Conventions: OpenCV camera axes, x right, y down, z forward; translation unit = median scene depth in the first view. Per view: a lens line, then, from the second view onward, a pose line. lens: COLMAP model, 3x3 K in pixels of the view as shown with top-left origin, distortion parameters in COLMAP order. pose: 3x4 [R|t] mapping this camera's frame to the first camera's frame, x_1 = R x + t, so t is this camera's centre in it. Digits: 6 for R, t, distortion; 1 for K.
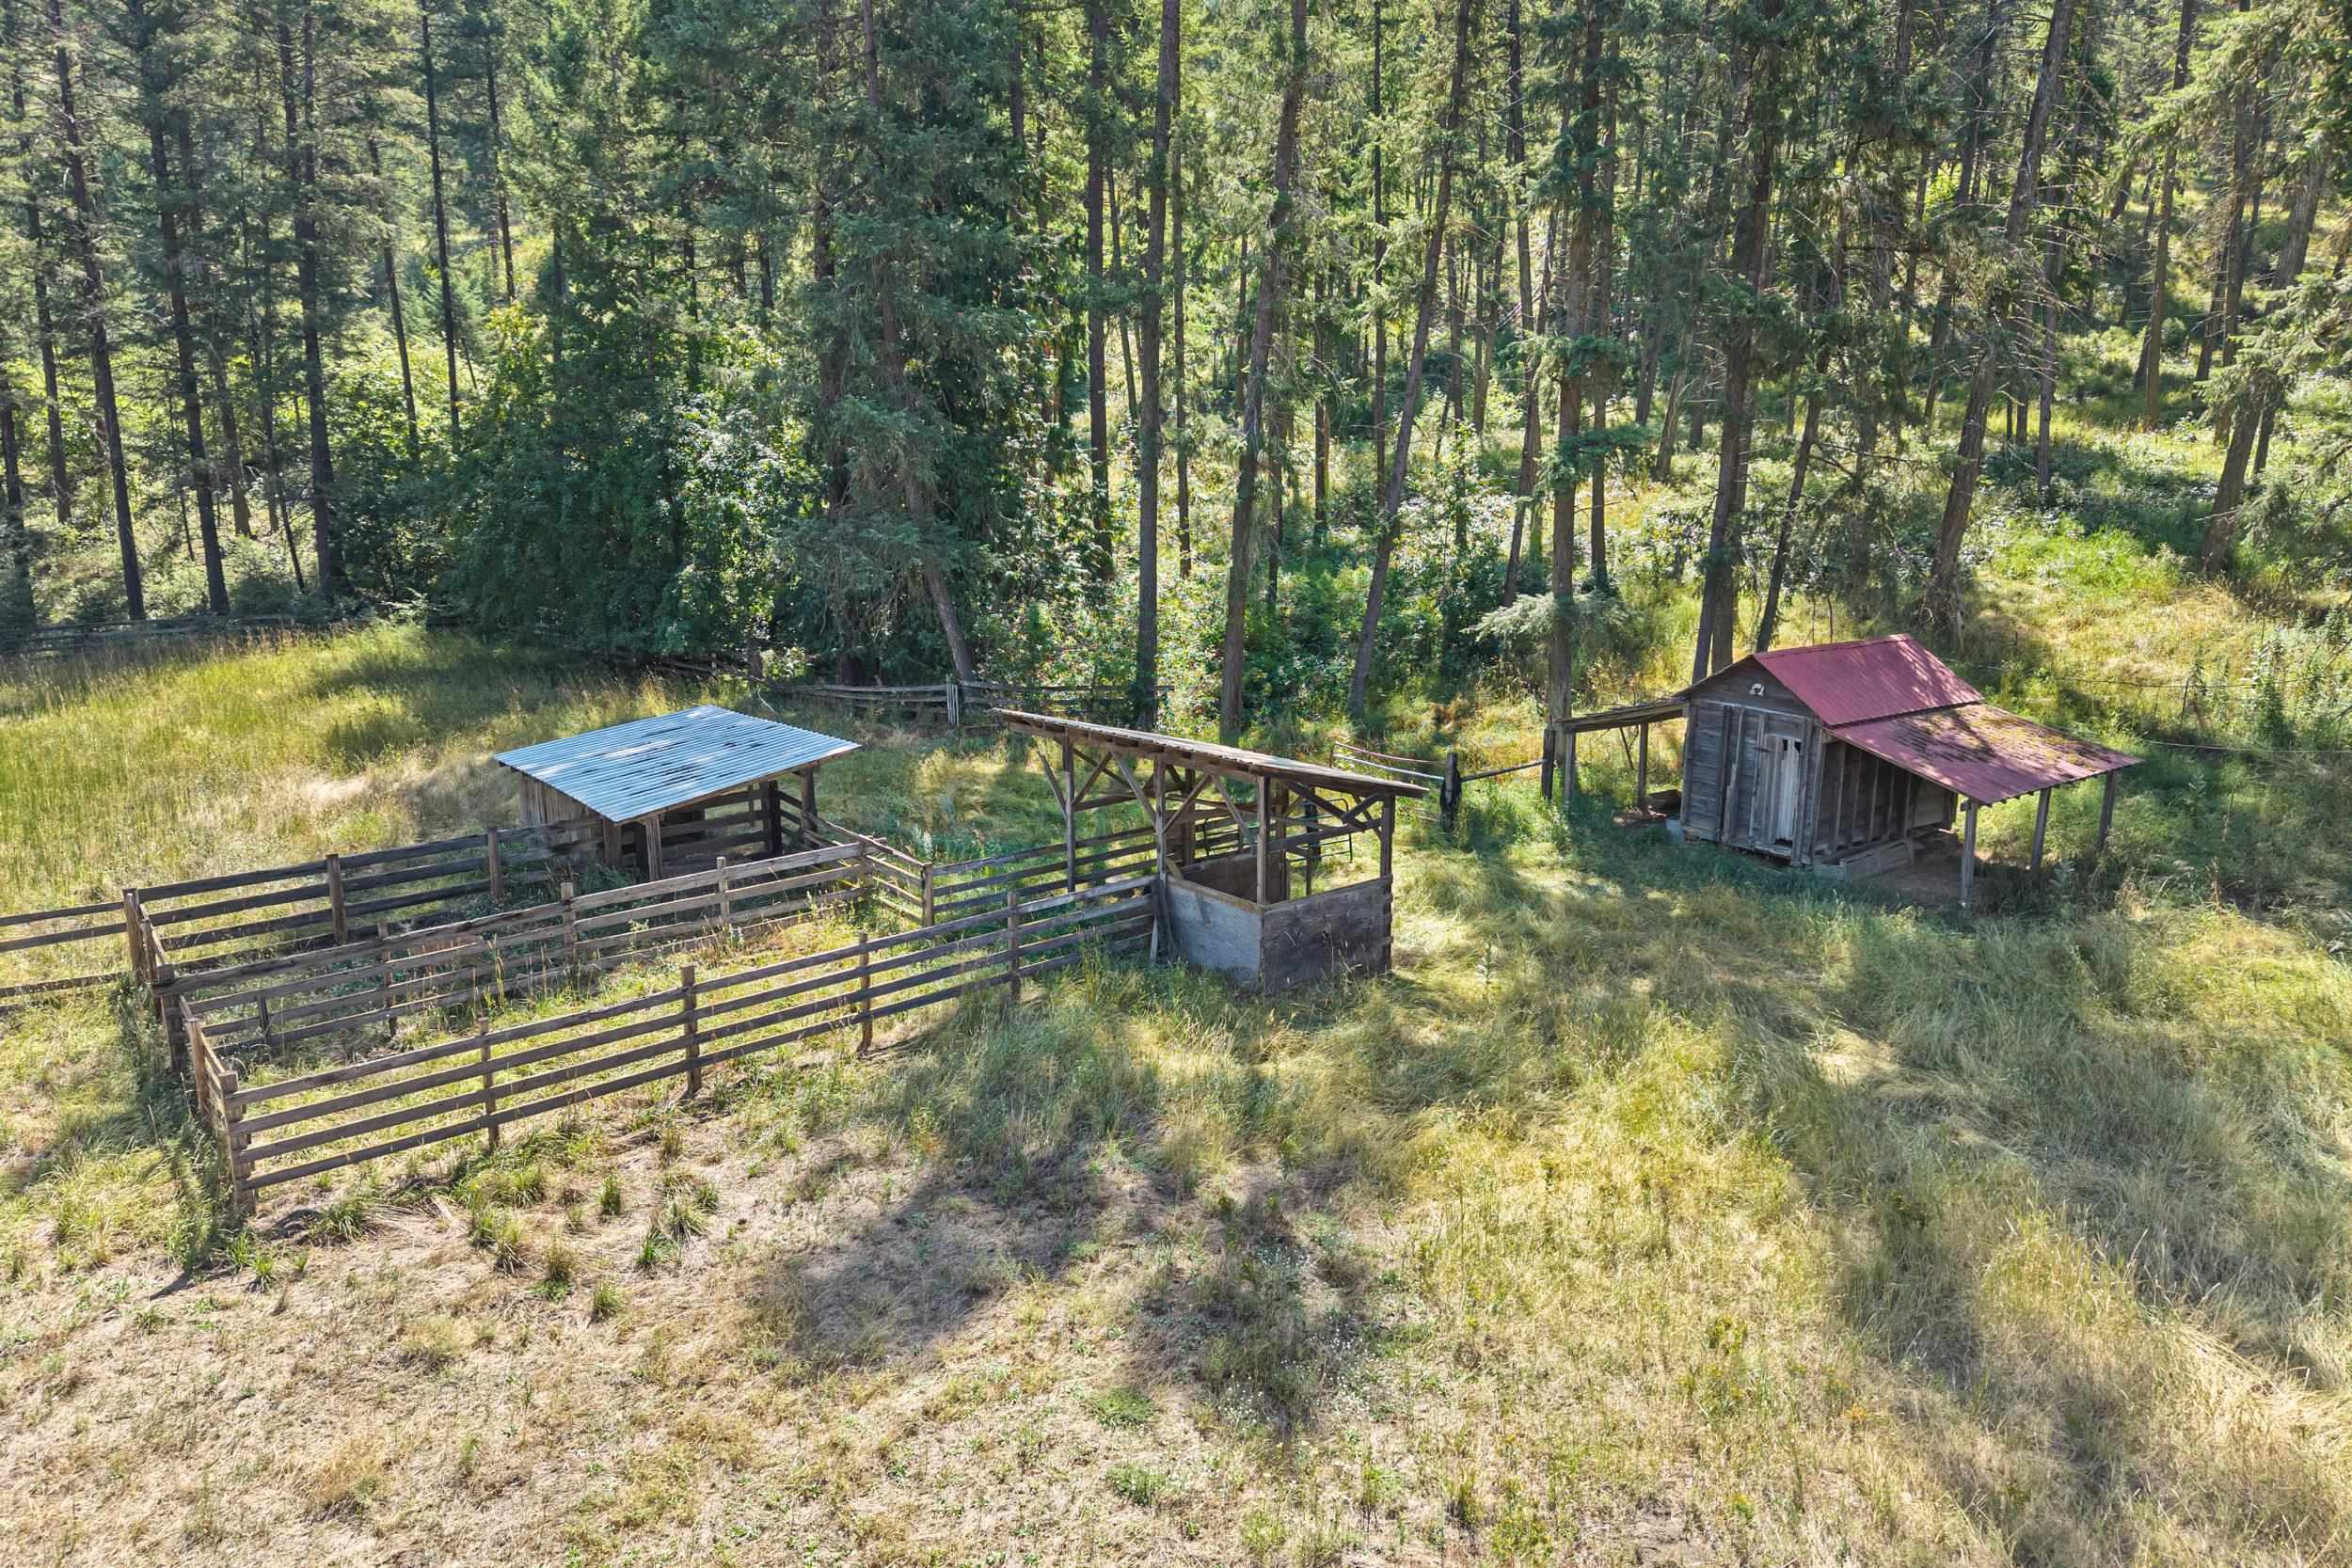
lens RADIAL K [[1573.4, 0, 1195.9], [0, 1573.4, 744.4], [0, 0, 1]] dist [0.050632, -0.056578]
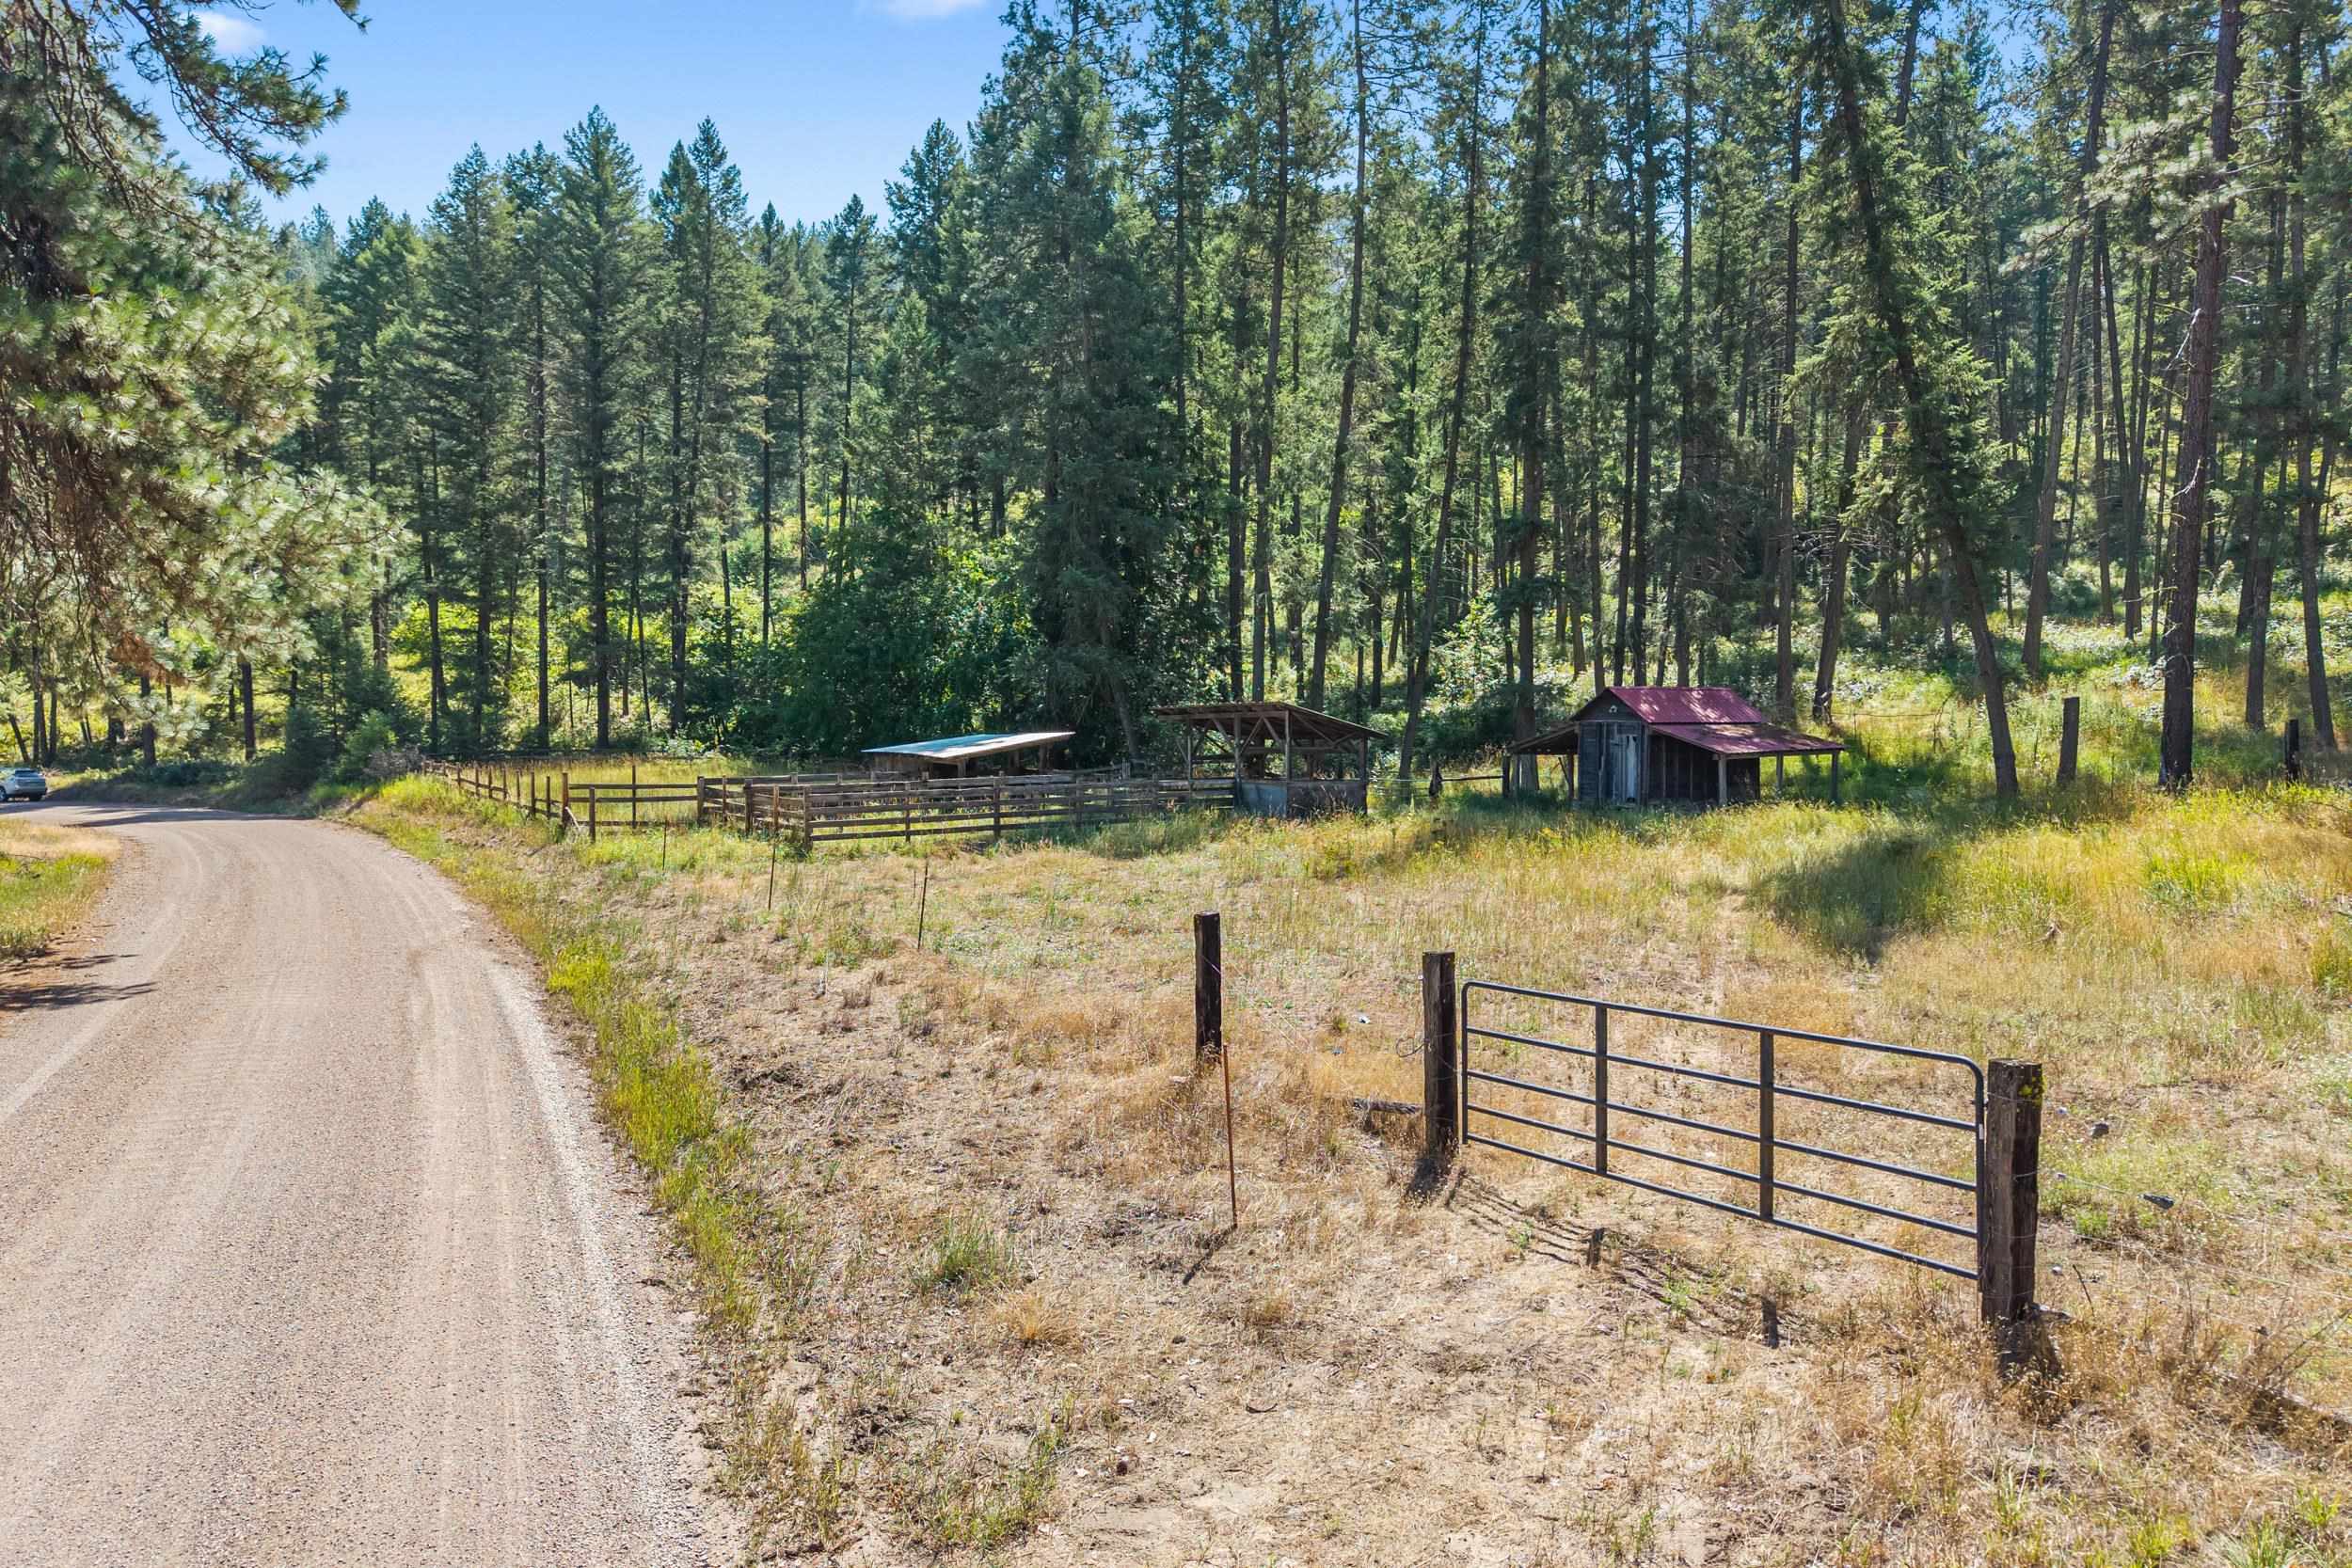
lens RADIAL K [[1573.4, 0, 1195.9], [0, 1573.4, 744.4], [0, 0, 1]] dist [0.050632, -0.056578]
pose [[0.994561, -0.000420, -0.104155, 0.069310], [-0.018209, 0.983890, -0.177847, 0.223540], [0.102552, 0.178777, 0.978531, -0.468100]]
